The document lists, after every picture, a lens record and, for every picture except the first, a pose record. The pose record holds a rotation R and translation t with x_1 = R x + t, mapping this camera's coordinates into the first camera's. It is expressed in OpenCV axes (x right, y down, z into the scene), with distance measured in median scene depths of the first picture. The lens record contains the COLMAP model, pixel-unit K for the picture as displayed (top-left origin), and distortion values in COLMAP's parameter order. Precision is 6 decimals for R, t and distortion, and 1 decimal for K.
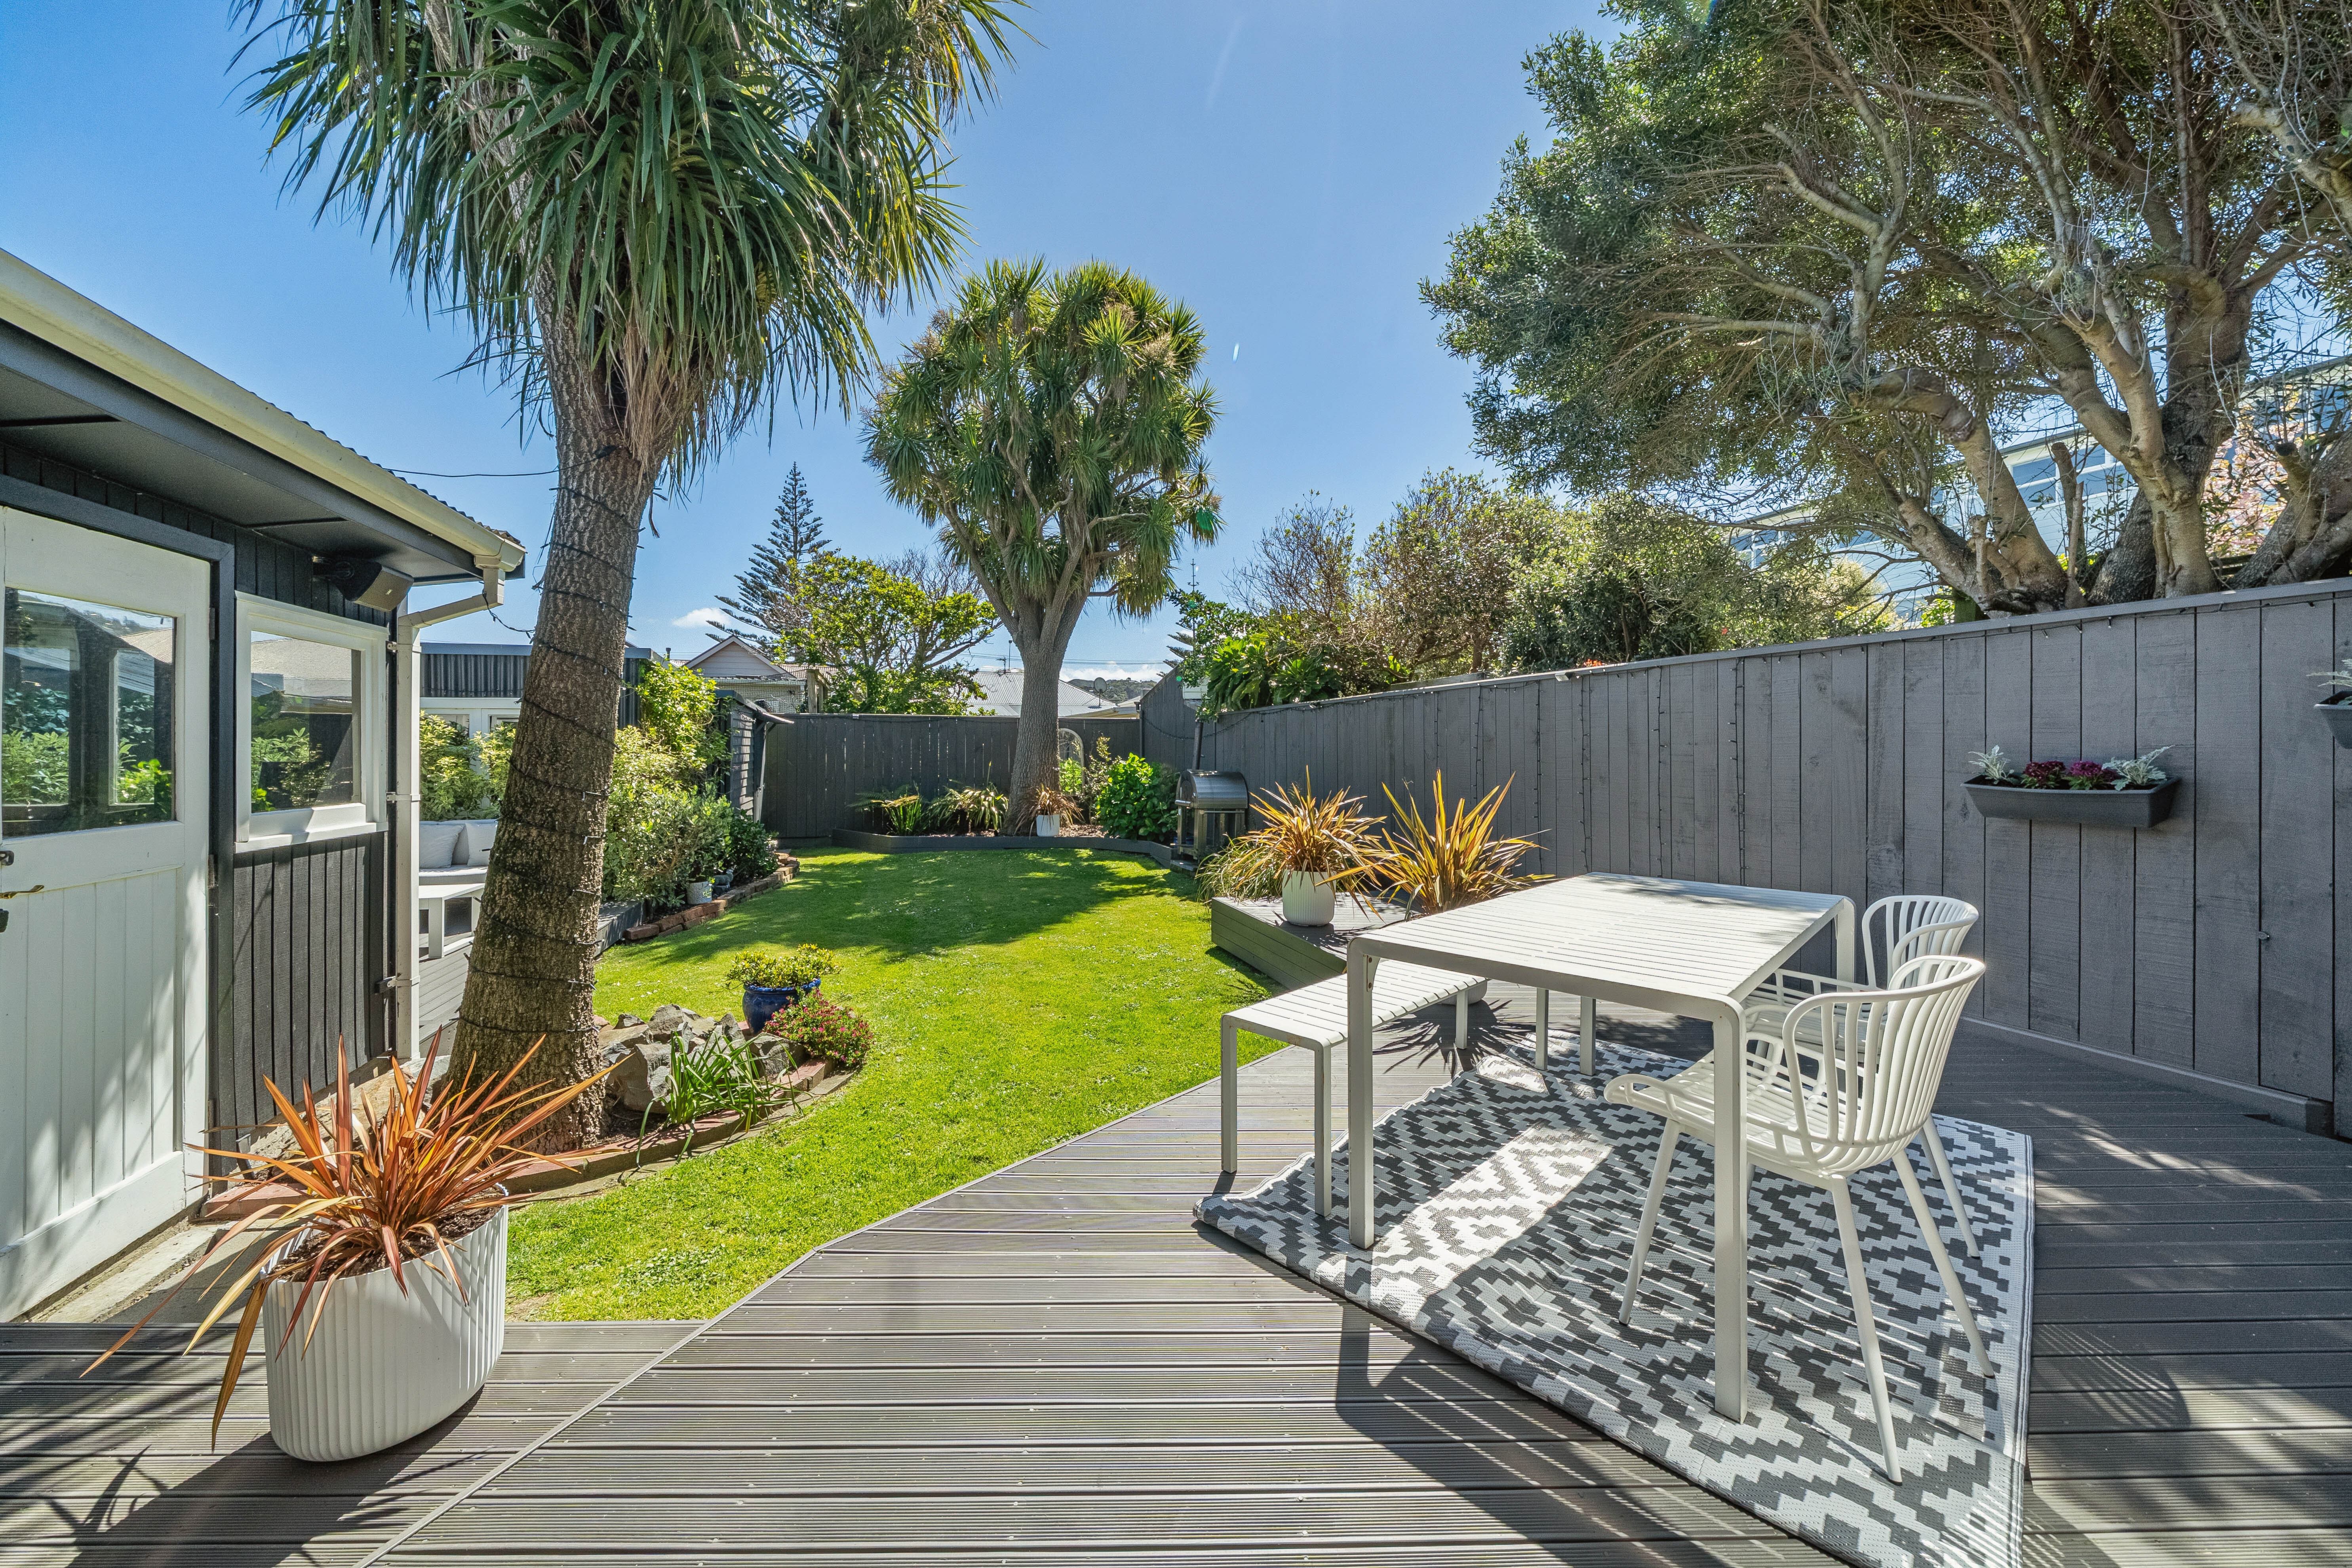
lens RADIAL K [[826.5, 0, 1167.0], [0, 826.5, 750.2], [0, 0, 1]] dist [-0.004718, -0.000061]
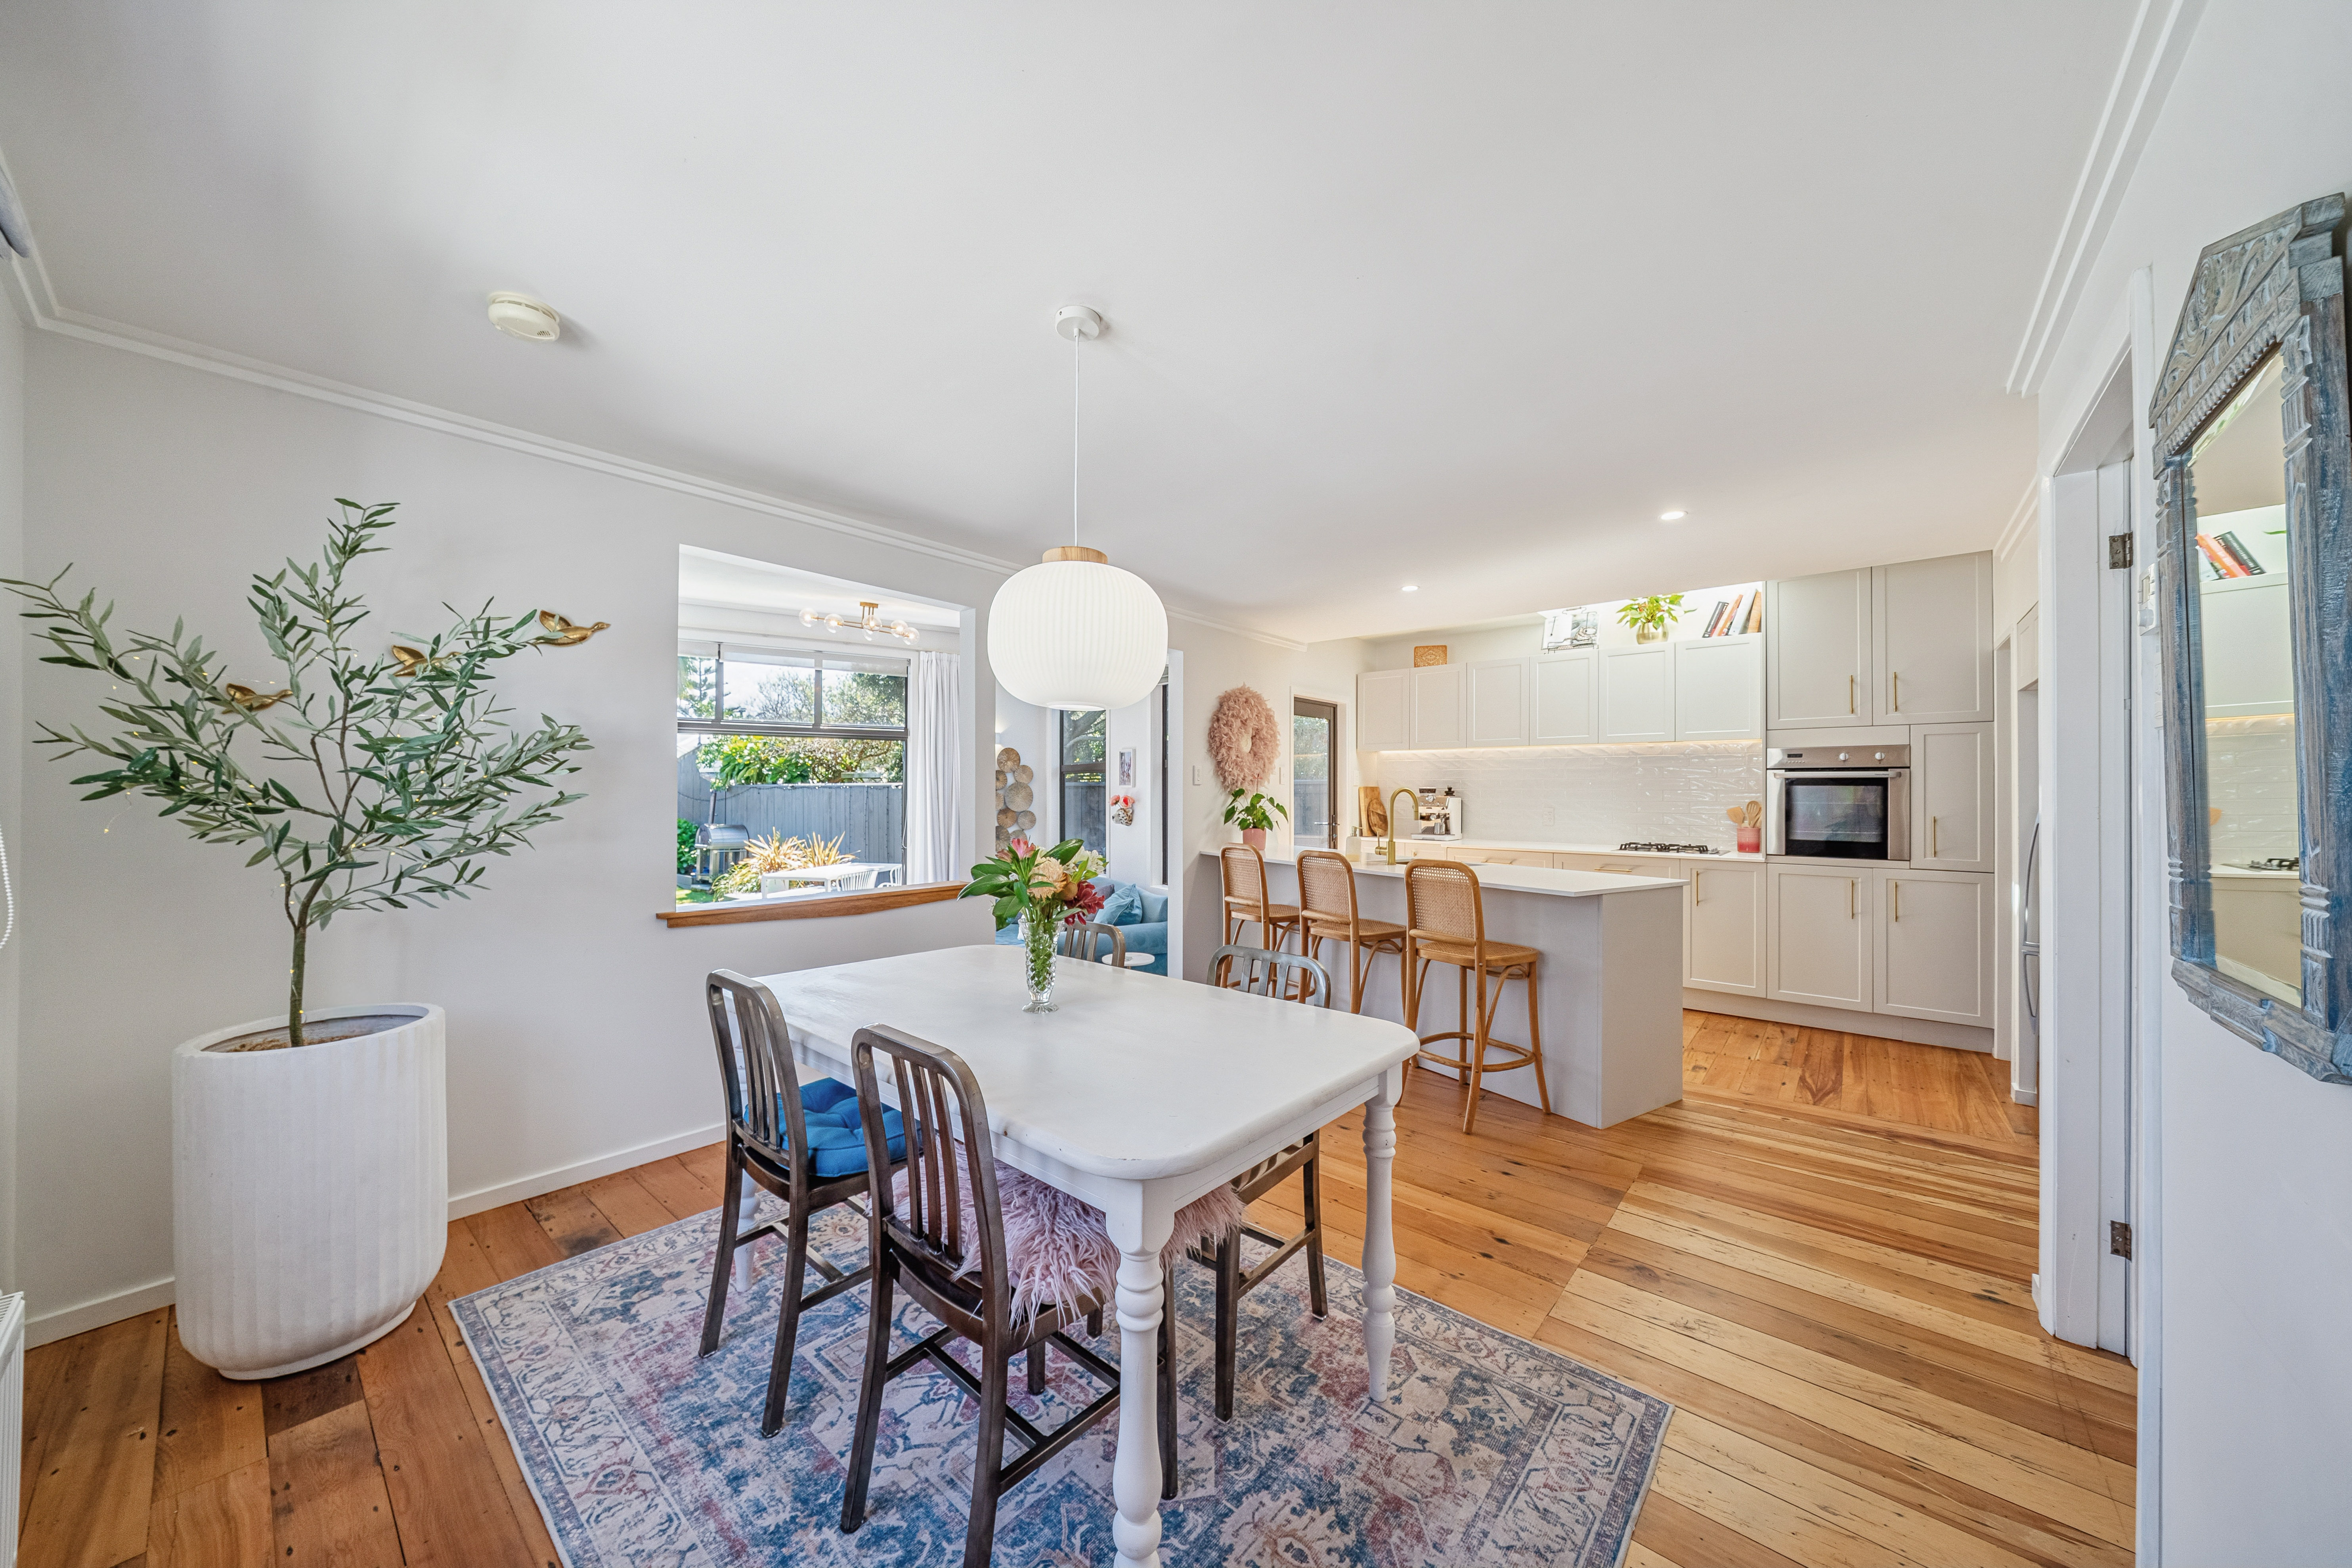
lens RADIAL K [[826.5, 0, 1166.7], [0, 826.5, 784.6], [0, 0, 1]] dist [-0.004718, -0.000061]
pose [[0.852643, 0.003460, 0.522482, -0.048018], [-0.002342, 0.999993, -0.002799, -0.051601], [-0.522489, 0.001163, 0.852645, -0.808259]]
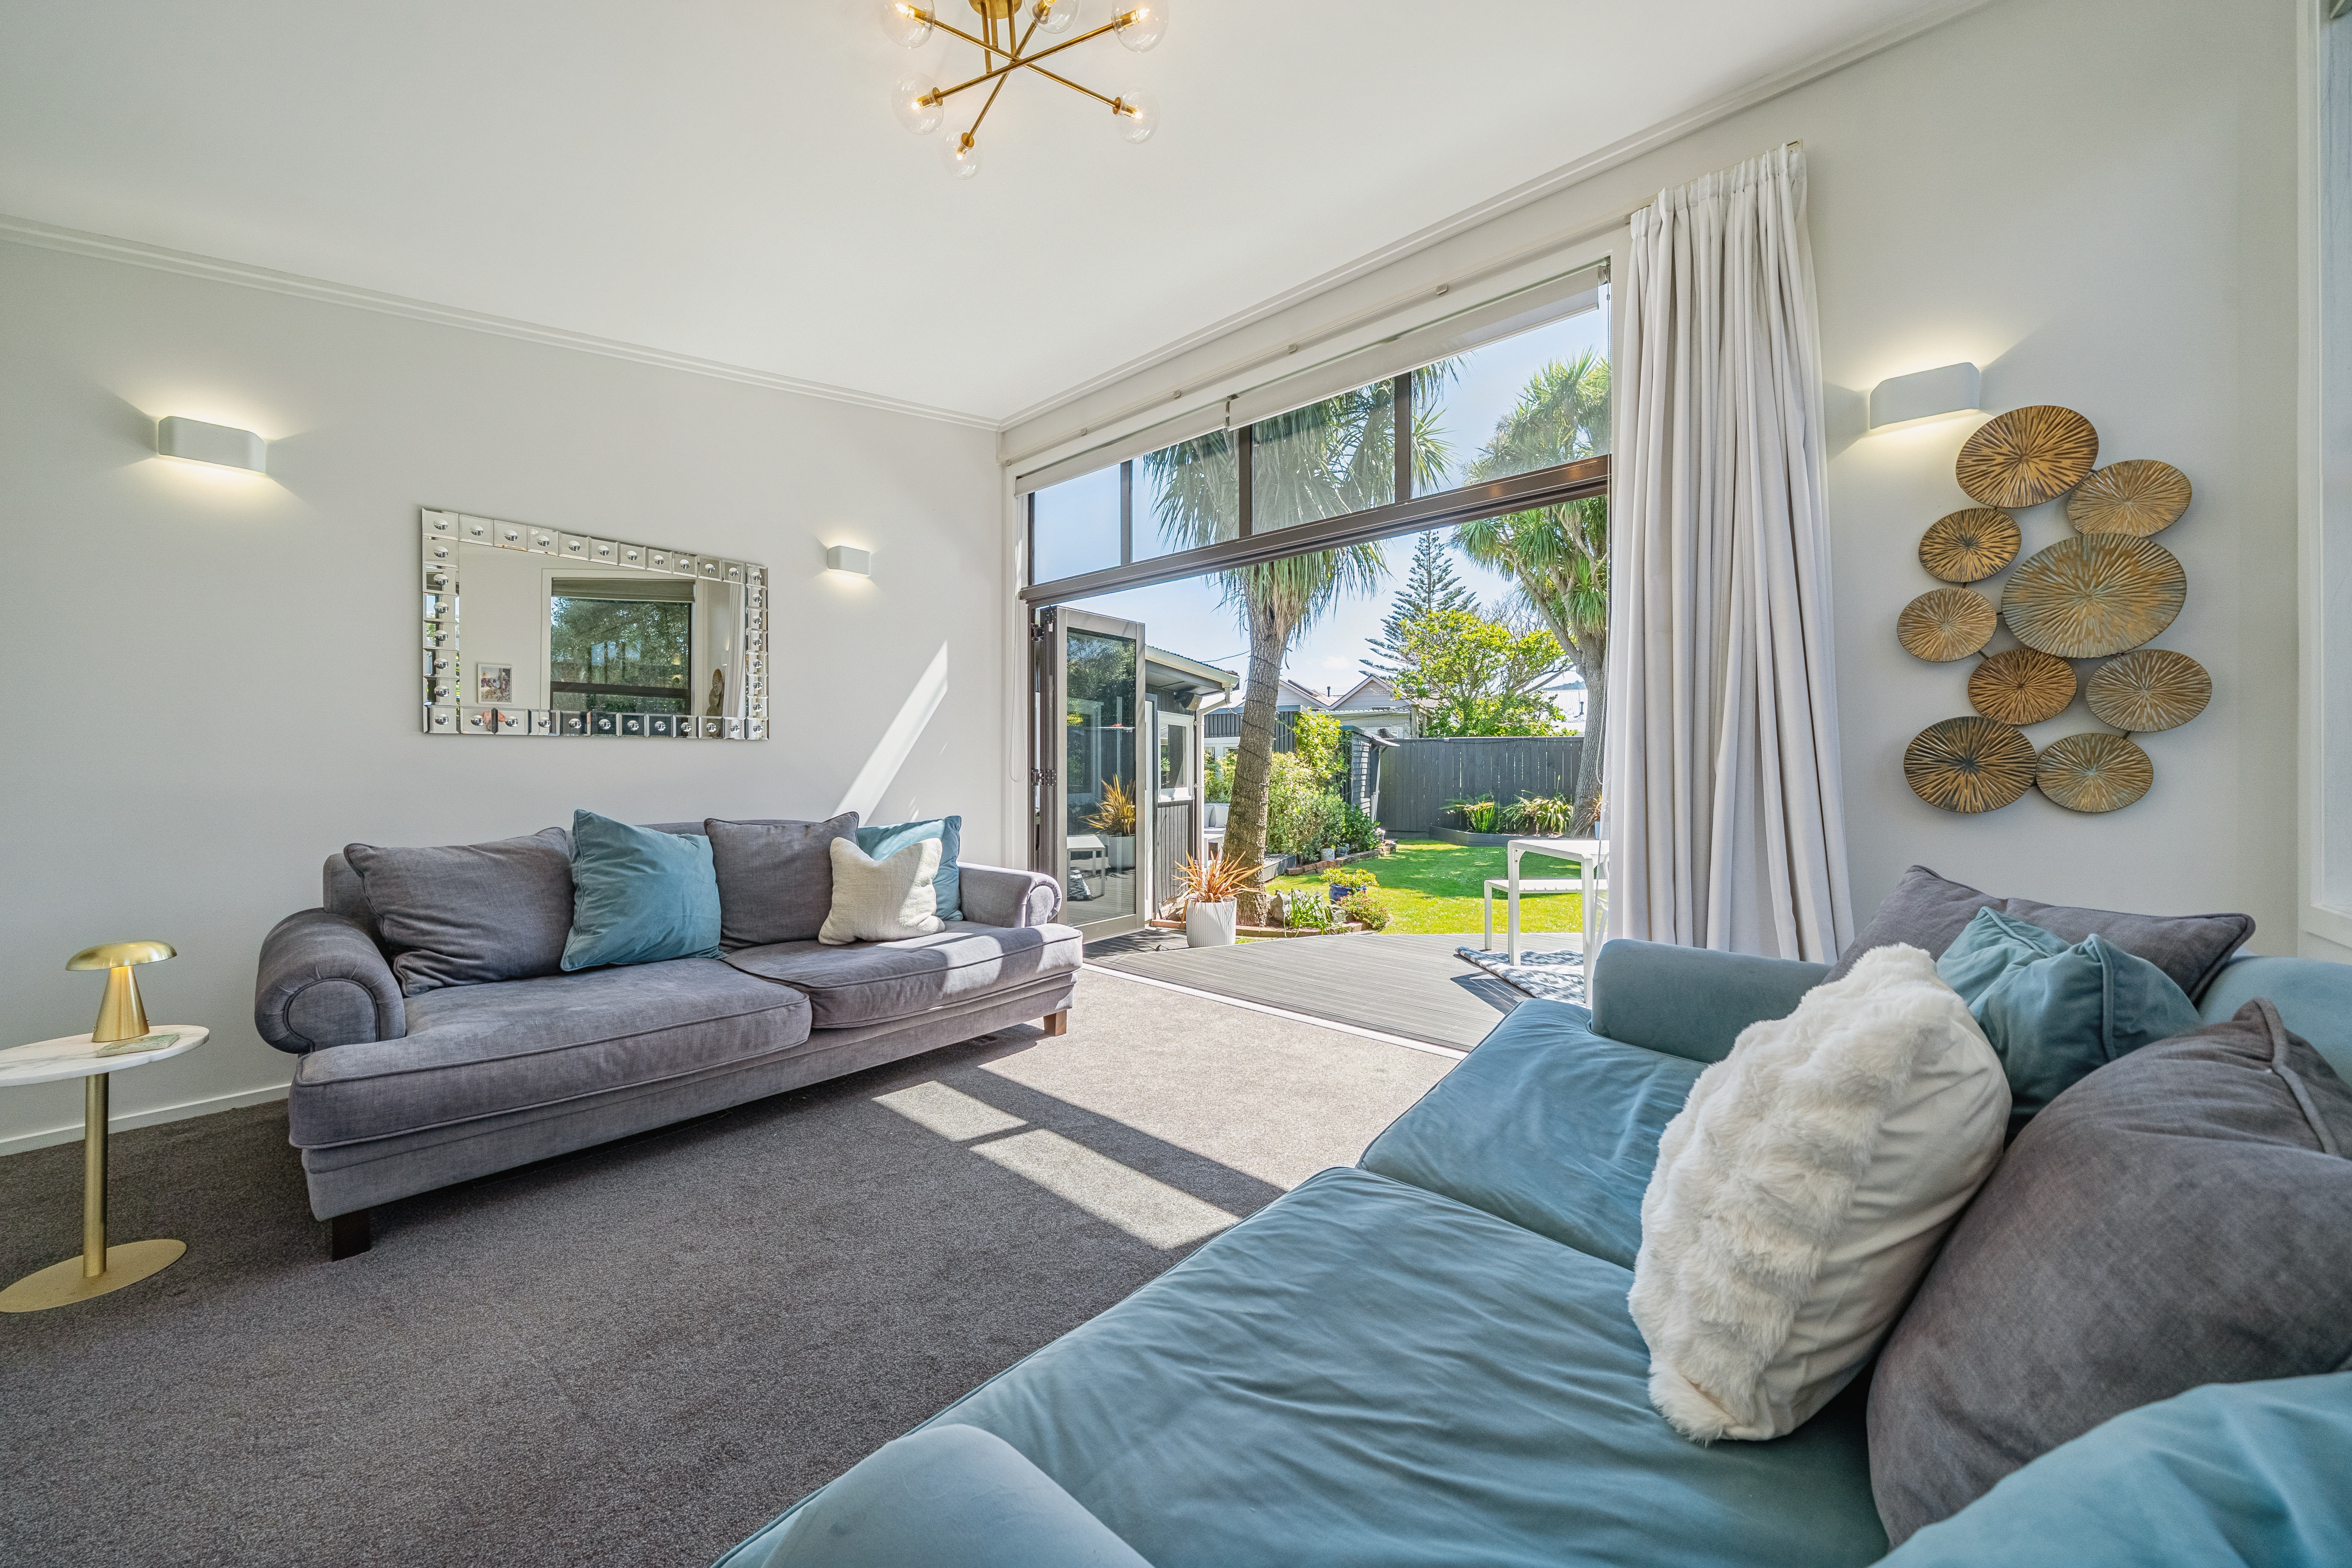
lens RADIAL K [[826.5, 0, 1164.9], [0, 826.5, 759.2], [0, 0, 1]] dist [-0.004718, -0.000061]
pose [[0.729390, -0.009026, -0.684039, 0.240651], [0.003018, 0.999946, -0.009976, 0.001466], [0.684092, 0.005211, 0.729377, -0.308186]]
